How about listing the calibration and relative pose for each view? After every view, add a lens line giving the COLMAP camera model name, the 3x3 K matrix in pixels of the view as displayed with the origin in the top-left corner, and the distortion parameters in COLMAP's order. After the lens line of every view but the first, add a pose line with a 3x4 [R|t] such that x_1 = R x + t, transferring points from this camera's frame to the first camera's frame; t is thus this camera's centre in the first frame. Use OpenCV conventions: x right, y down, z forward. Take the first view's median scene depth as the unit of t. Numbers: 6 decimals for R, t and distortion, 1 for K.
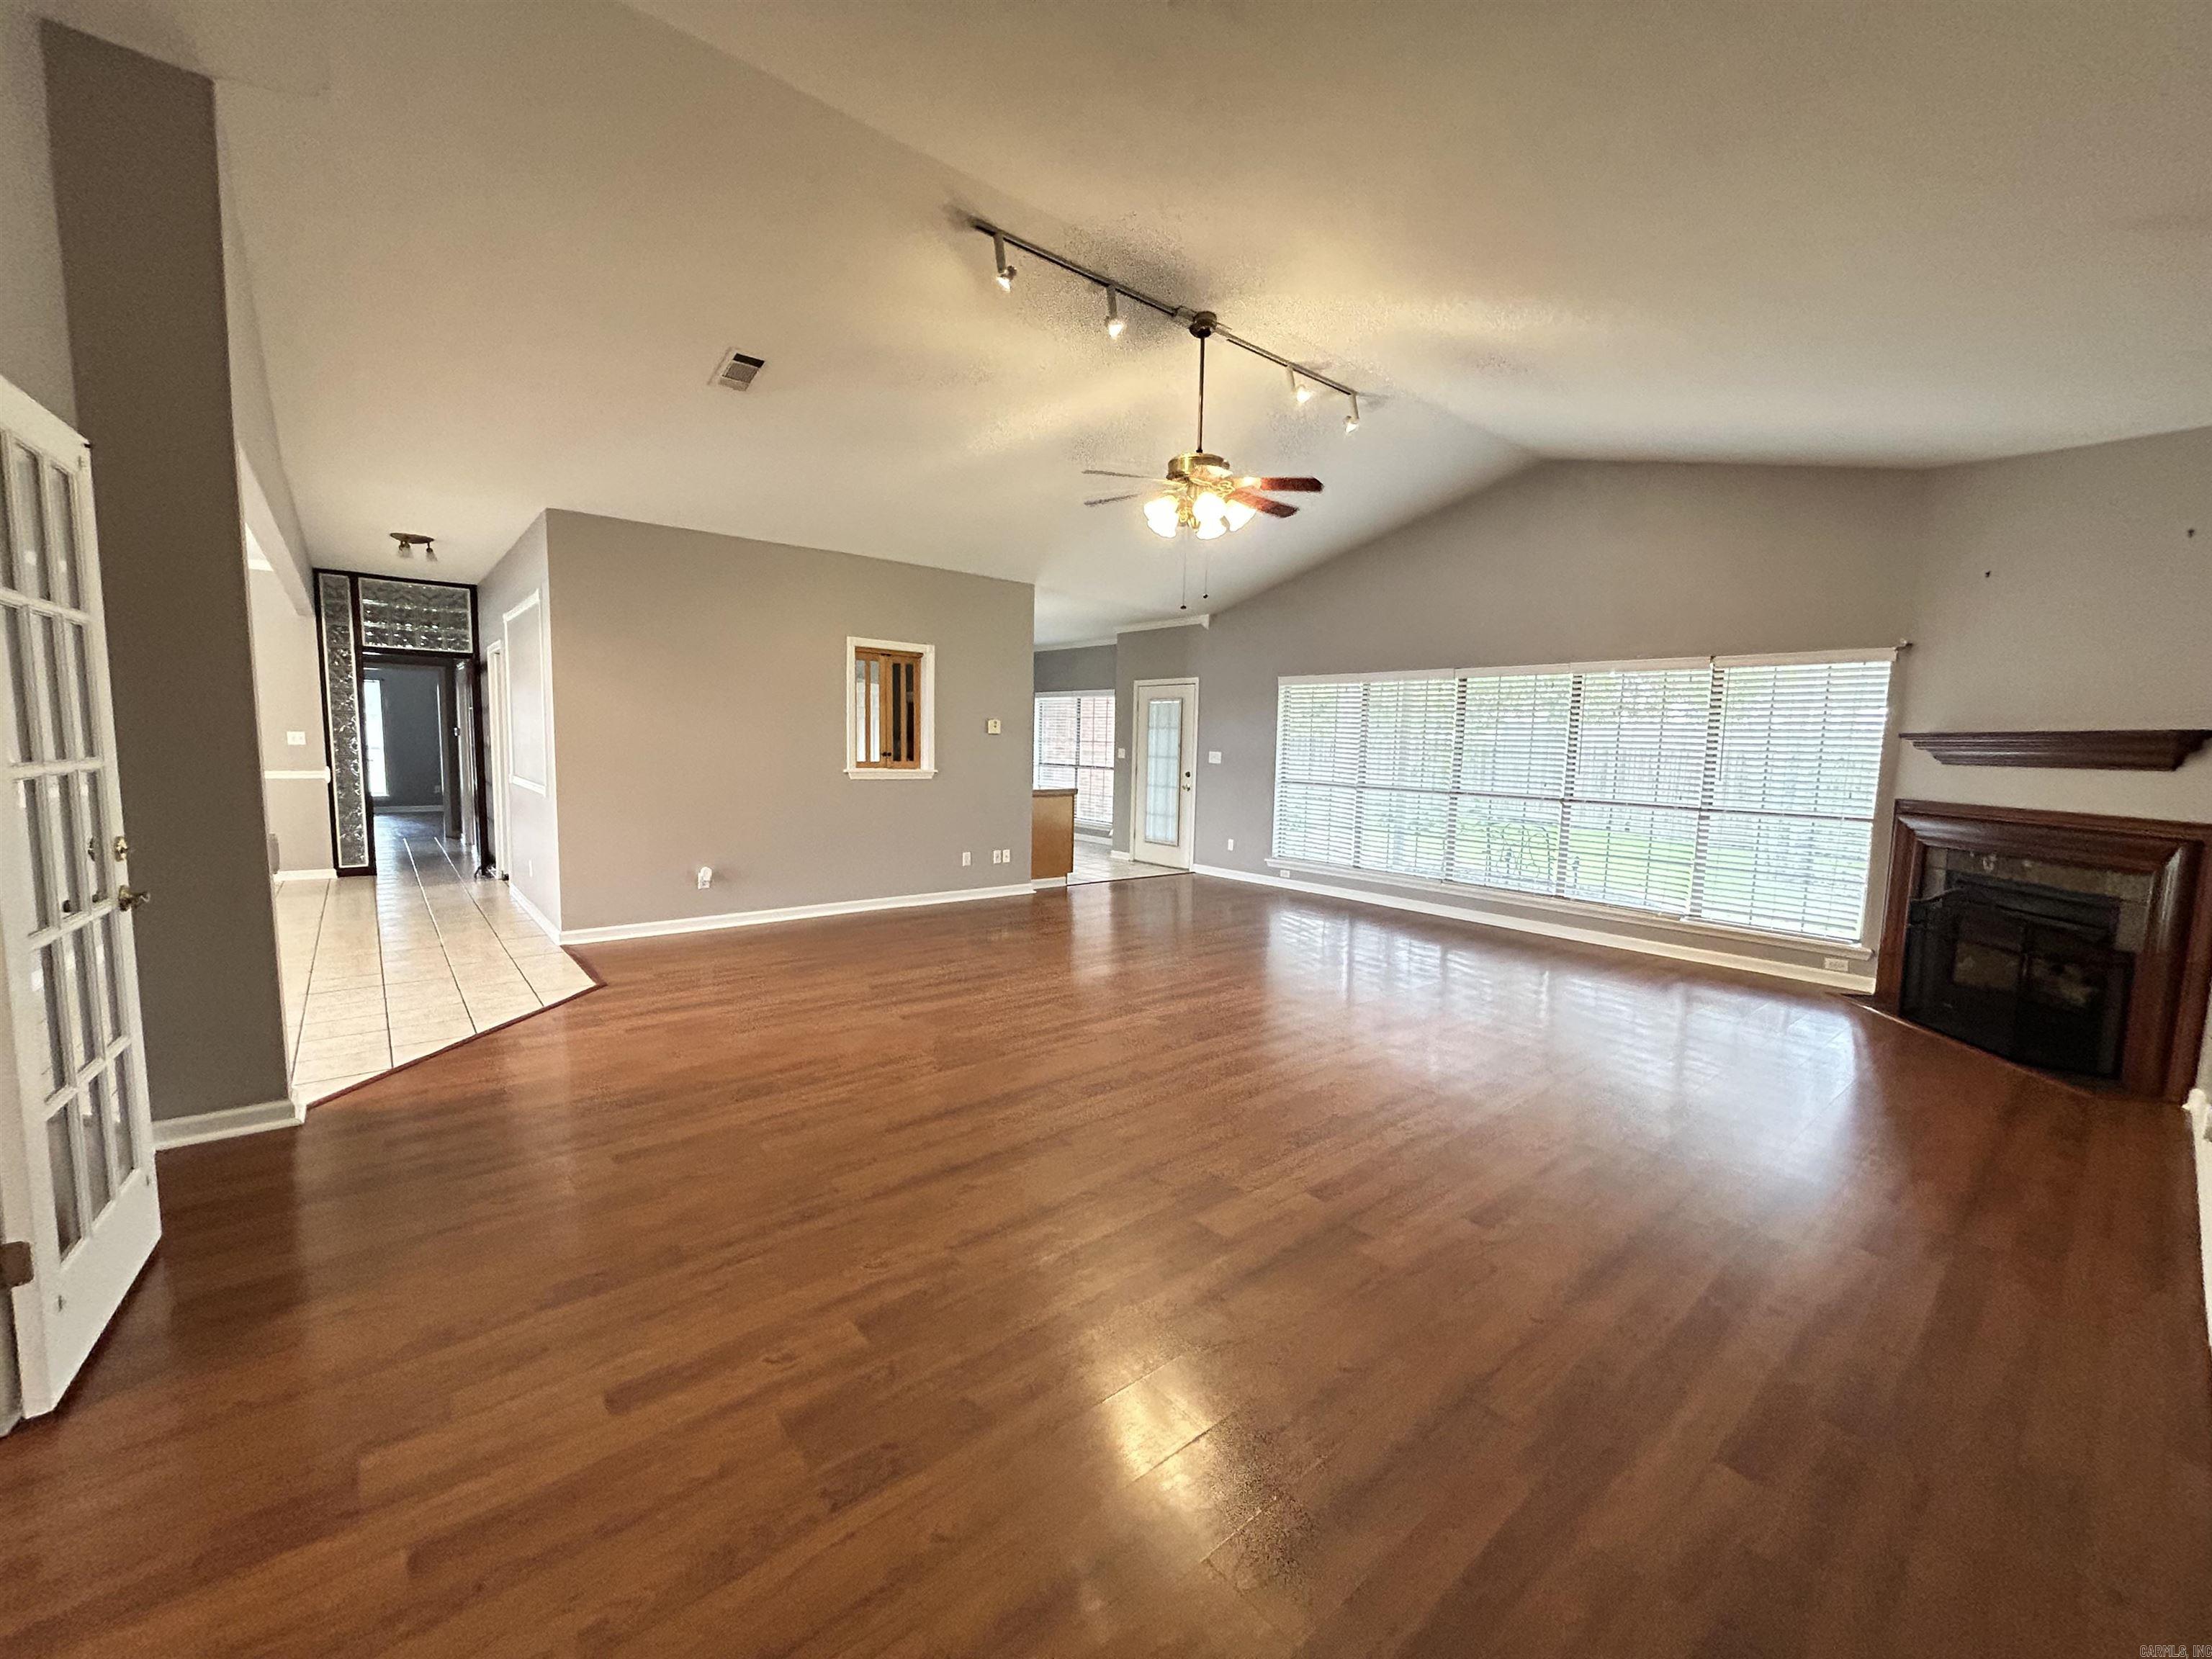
lens RADIAL K [[892.2, 0, 1118.0], [0, 892.2, 832.0], [0, 0, 1]] dist [0.003452, -0.000175]
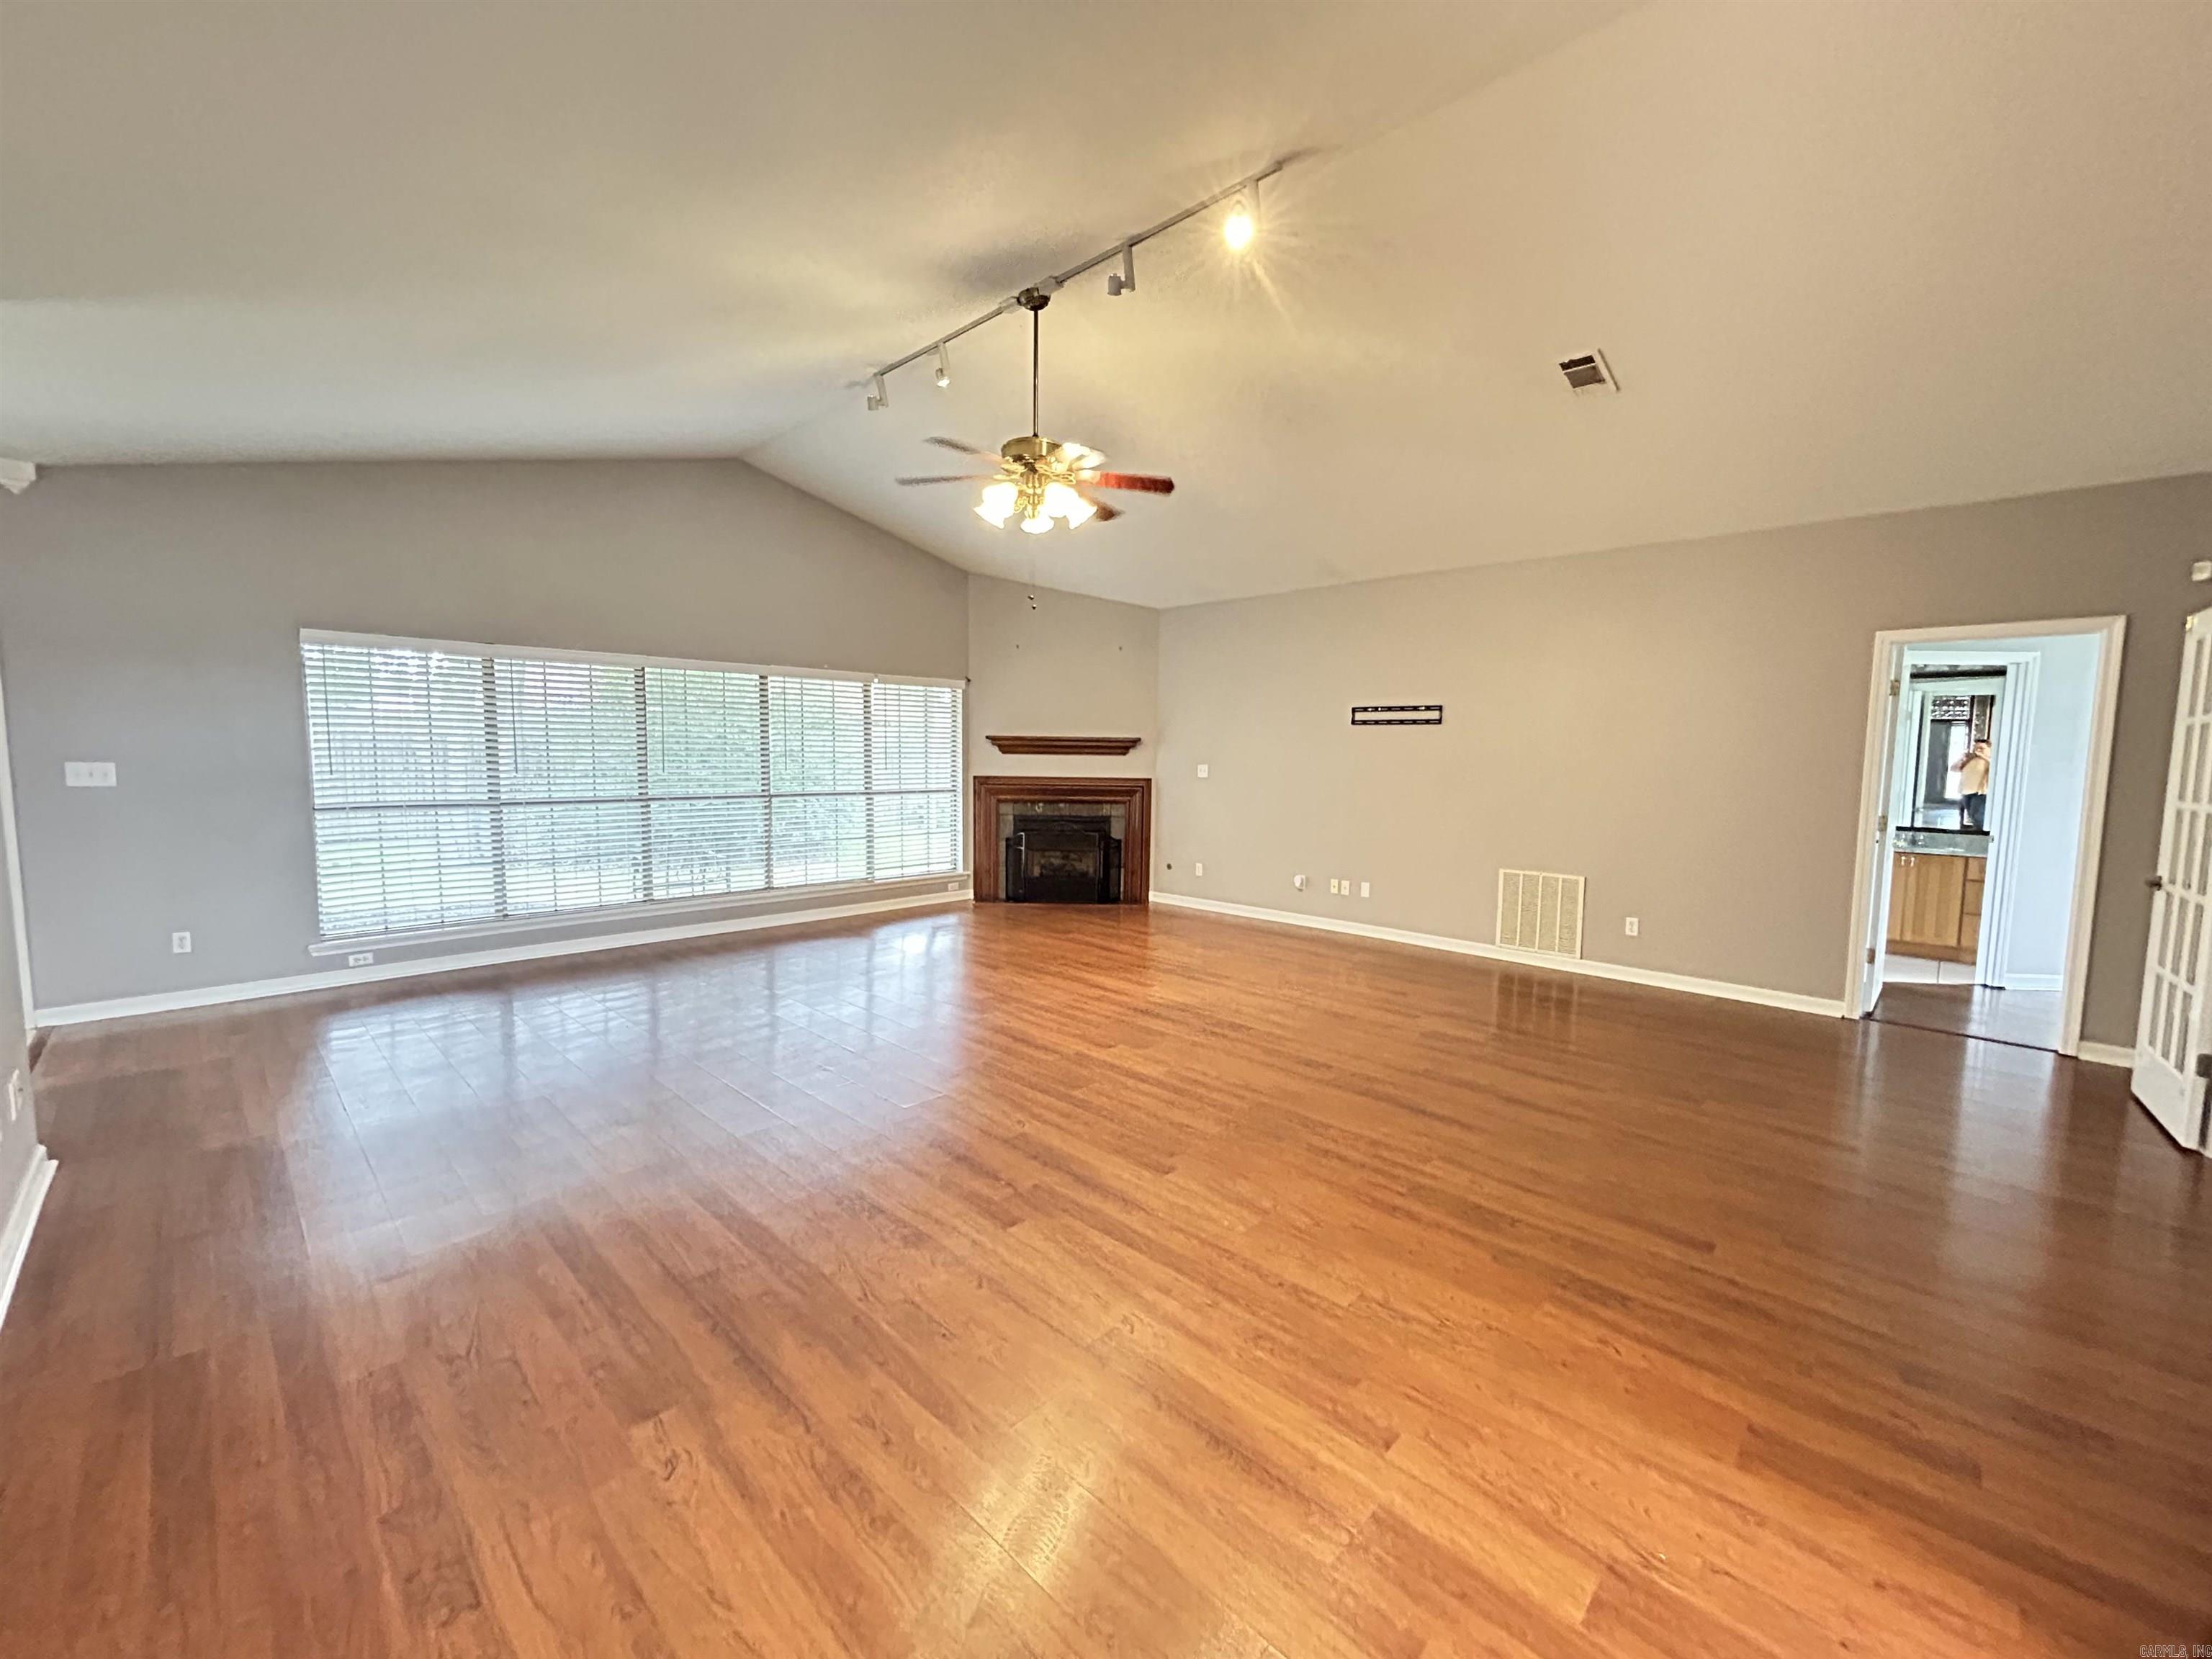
lens RADIAL K [[892.2, 0, 1101.2], [0, 892.2, 827.8], [0, 0, 1]] dist [0.003452, -0.000175]
pose [[-0.087122, -0.114031, 0.989650, -0.739186], [0.088201, 0.988643, 0.121679, -0.118844], [-0.992285, 0.097889, -0.076074, 0.896483]]
